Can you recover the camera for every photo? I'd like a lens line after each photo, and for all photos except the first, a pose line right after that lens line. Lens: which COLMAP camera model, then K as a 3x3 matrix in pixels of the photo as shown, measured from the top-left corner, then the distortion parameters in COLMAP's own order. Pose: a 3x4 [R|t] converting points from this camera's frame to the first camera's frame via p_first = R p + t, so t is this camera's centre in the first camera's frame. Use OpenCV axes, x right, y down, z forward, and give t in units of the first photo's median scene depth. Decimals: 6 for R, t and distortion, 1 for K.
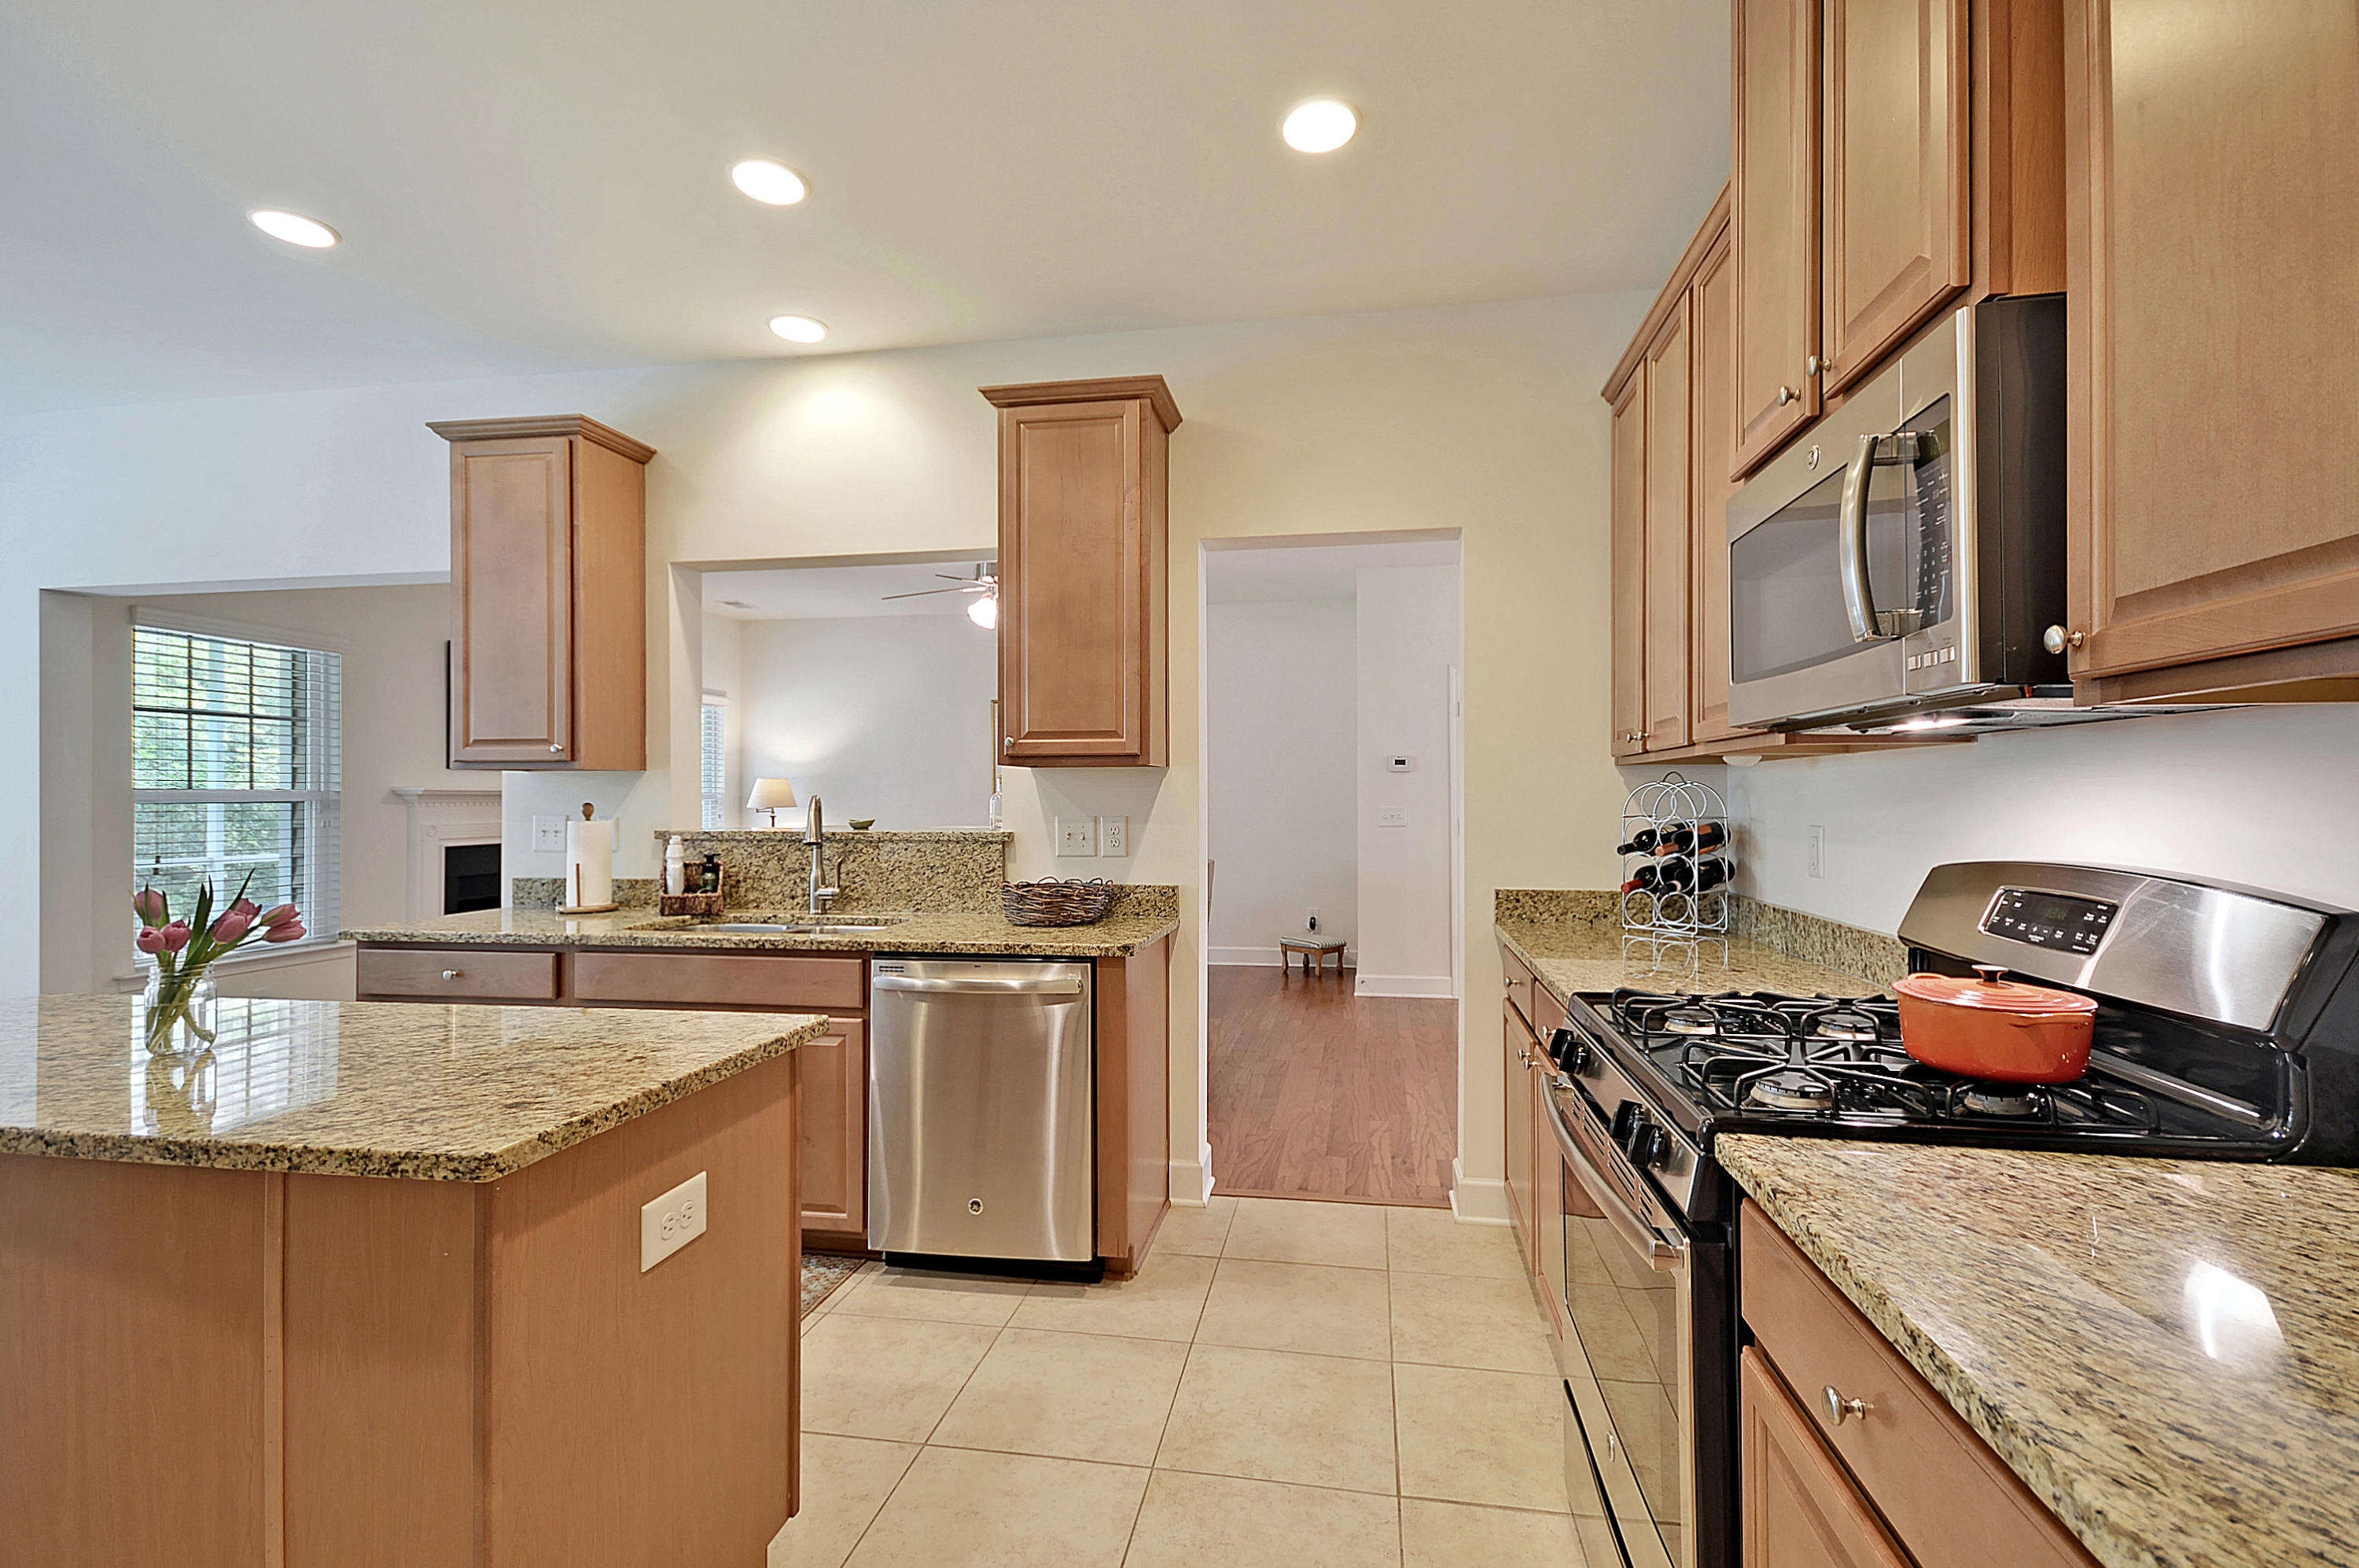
lens RADIAL K [[1059.5, 0, 1225.3], [0, 1059.5, 792.4], [0, 0, 1]] dist [0.002353, 0.000218]
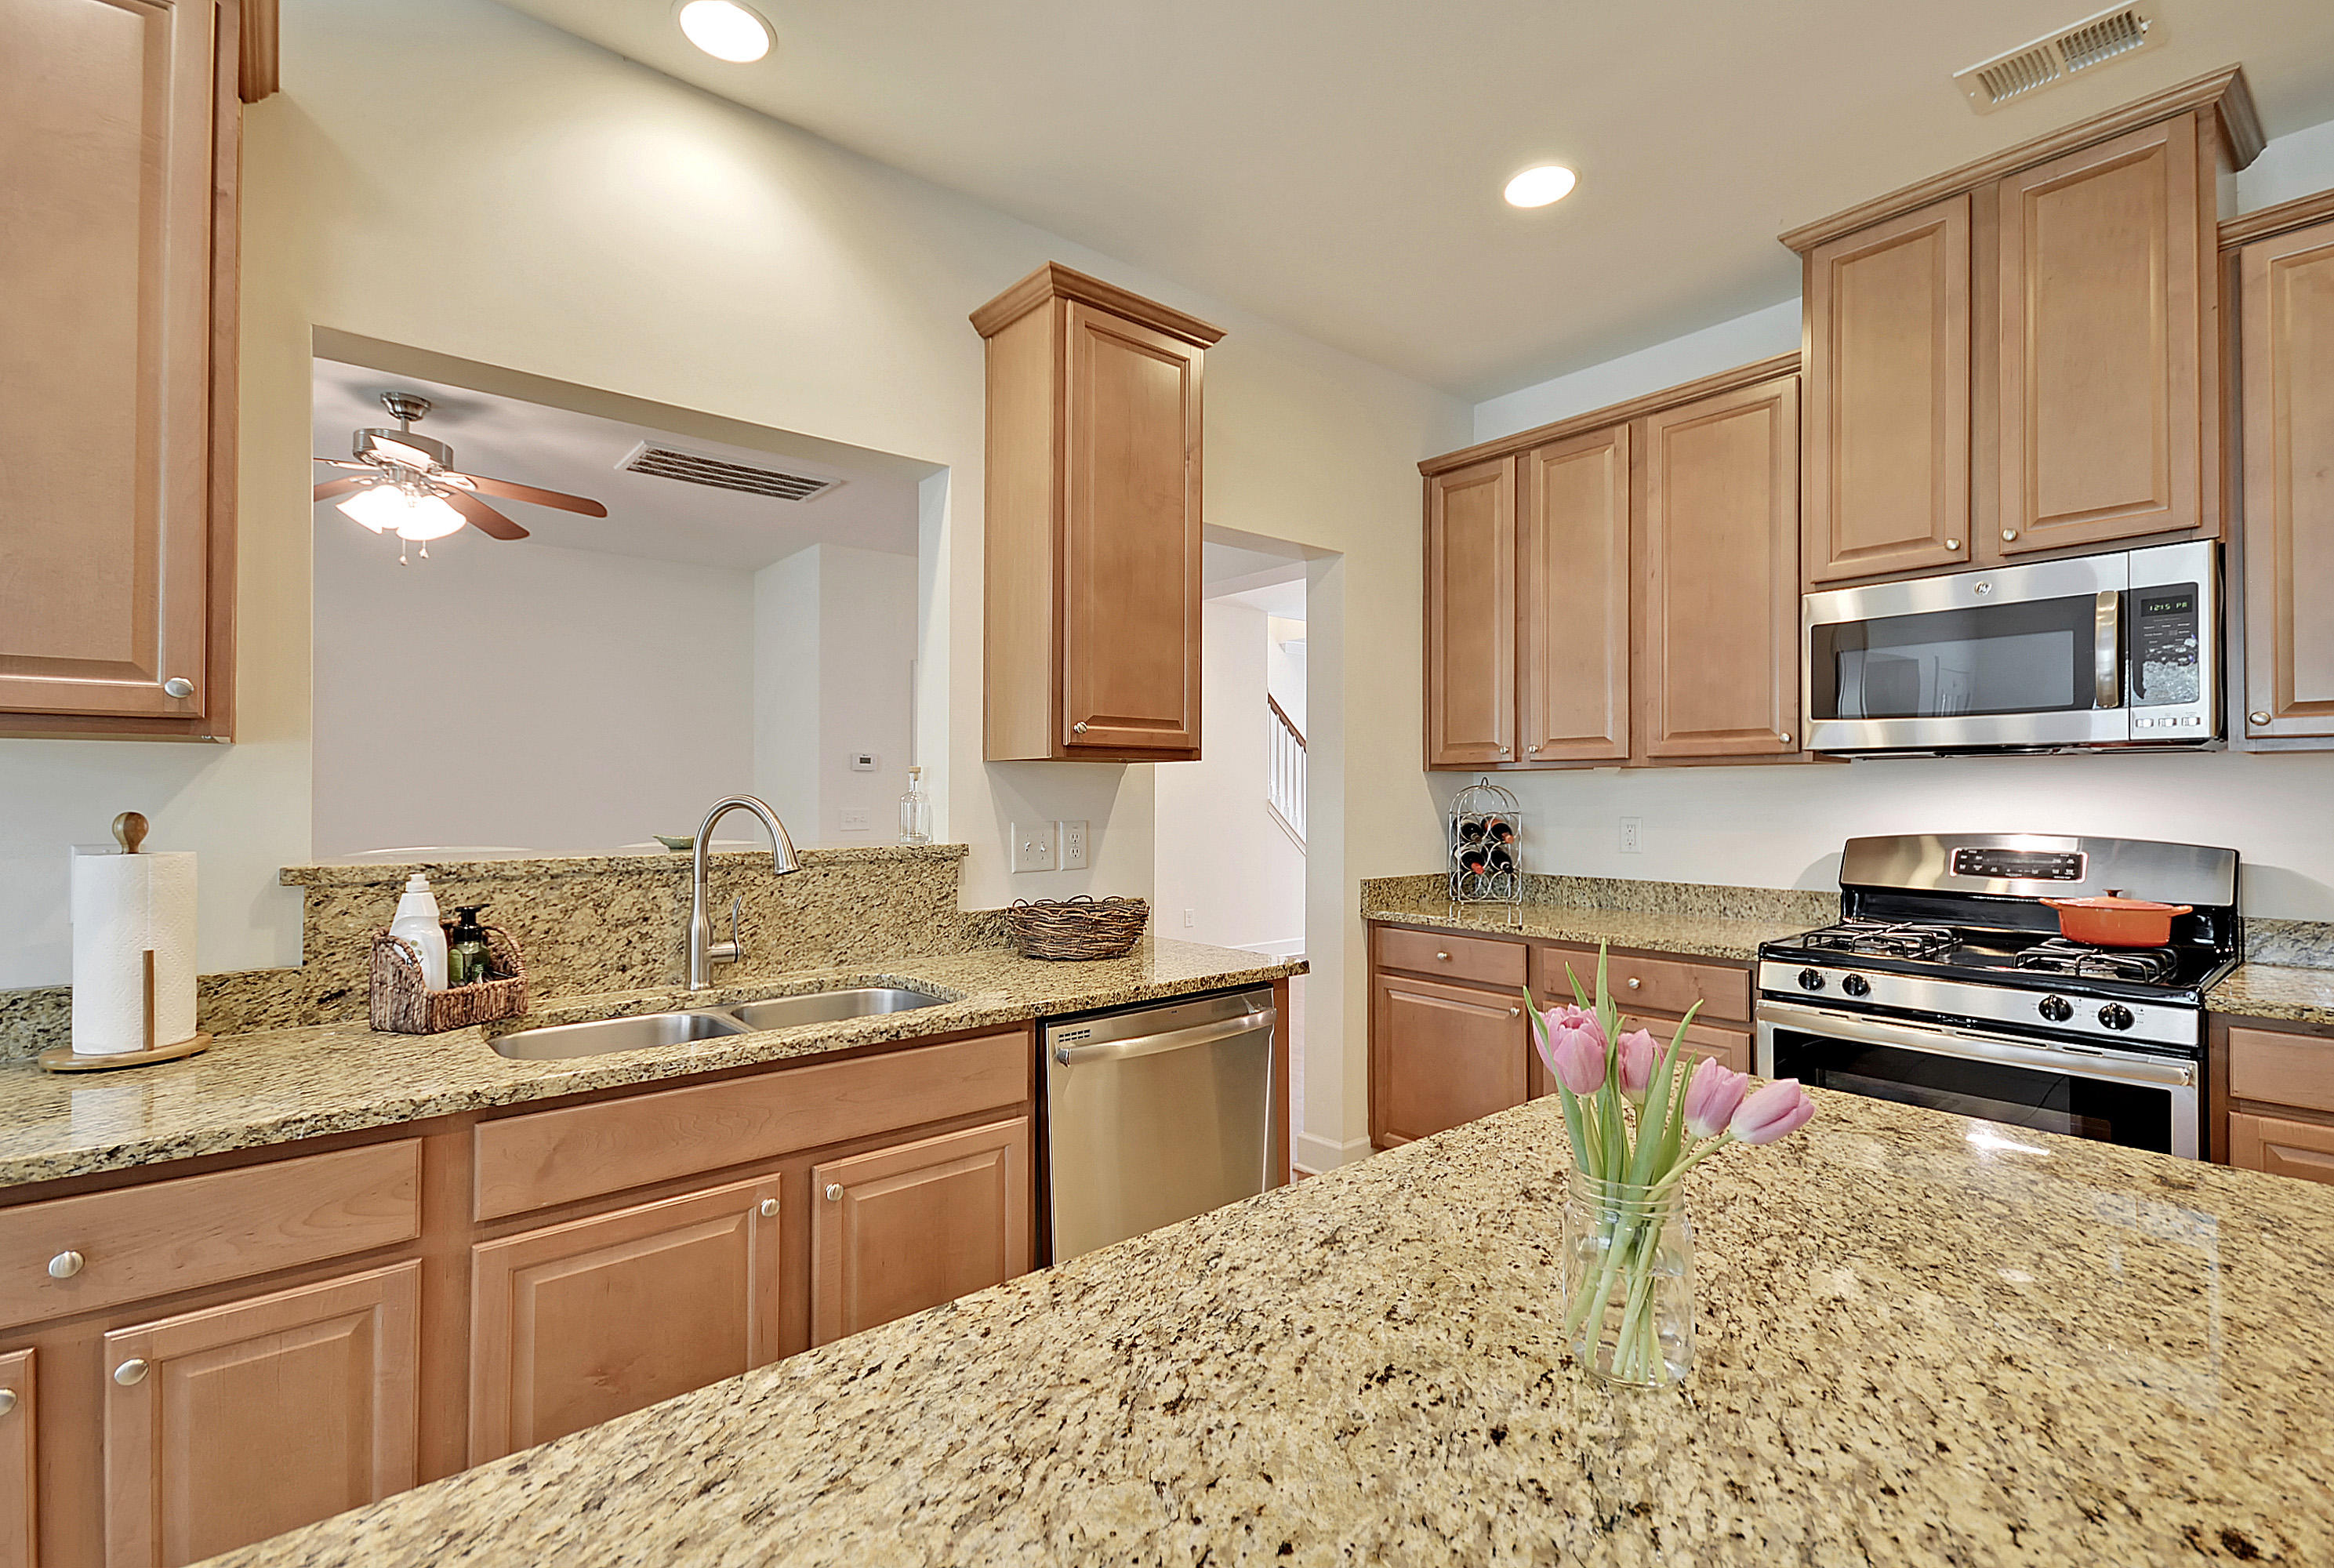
lens RADIAL K [[1038.9, 0, 1167.0], [0, 1038.9, 784.0], [0, 0, 1]] dist [0.004067, 0.000340]
pose [[0.658314, 0.008354, 0.752697, -0.663006], [-0.000836, 0.999946, -0.010367, 0.001930], [-0.752743, 0.006195, 0.658286, 0.398645]]
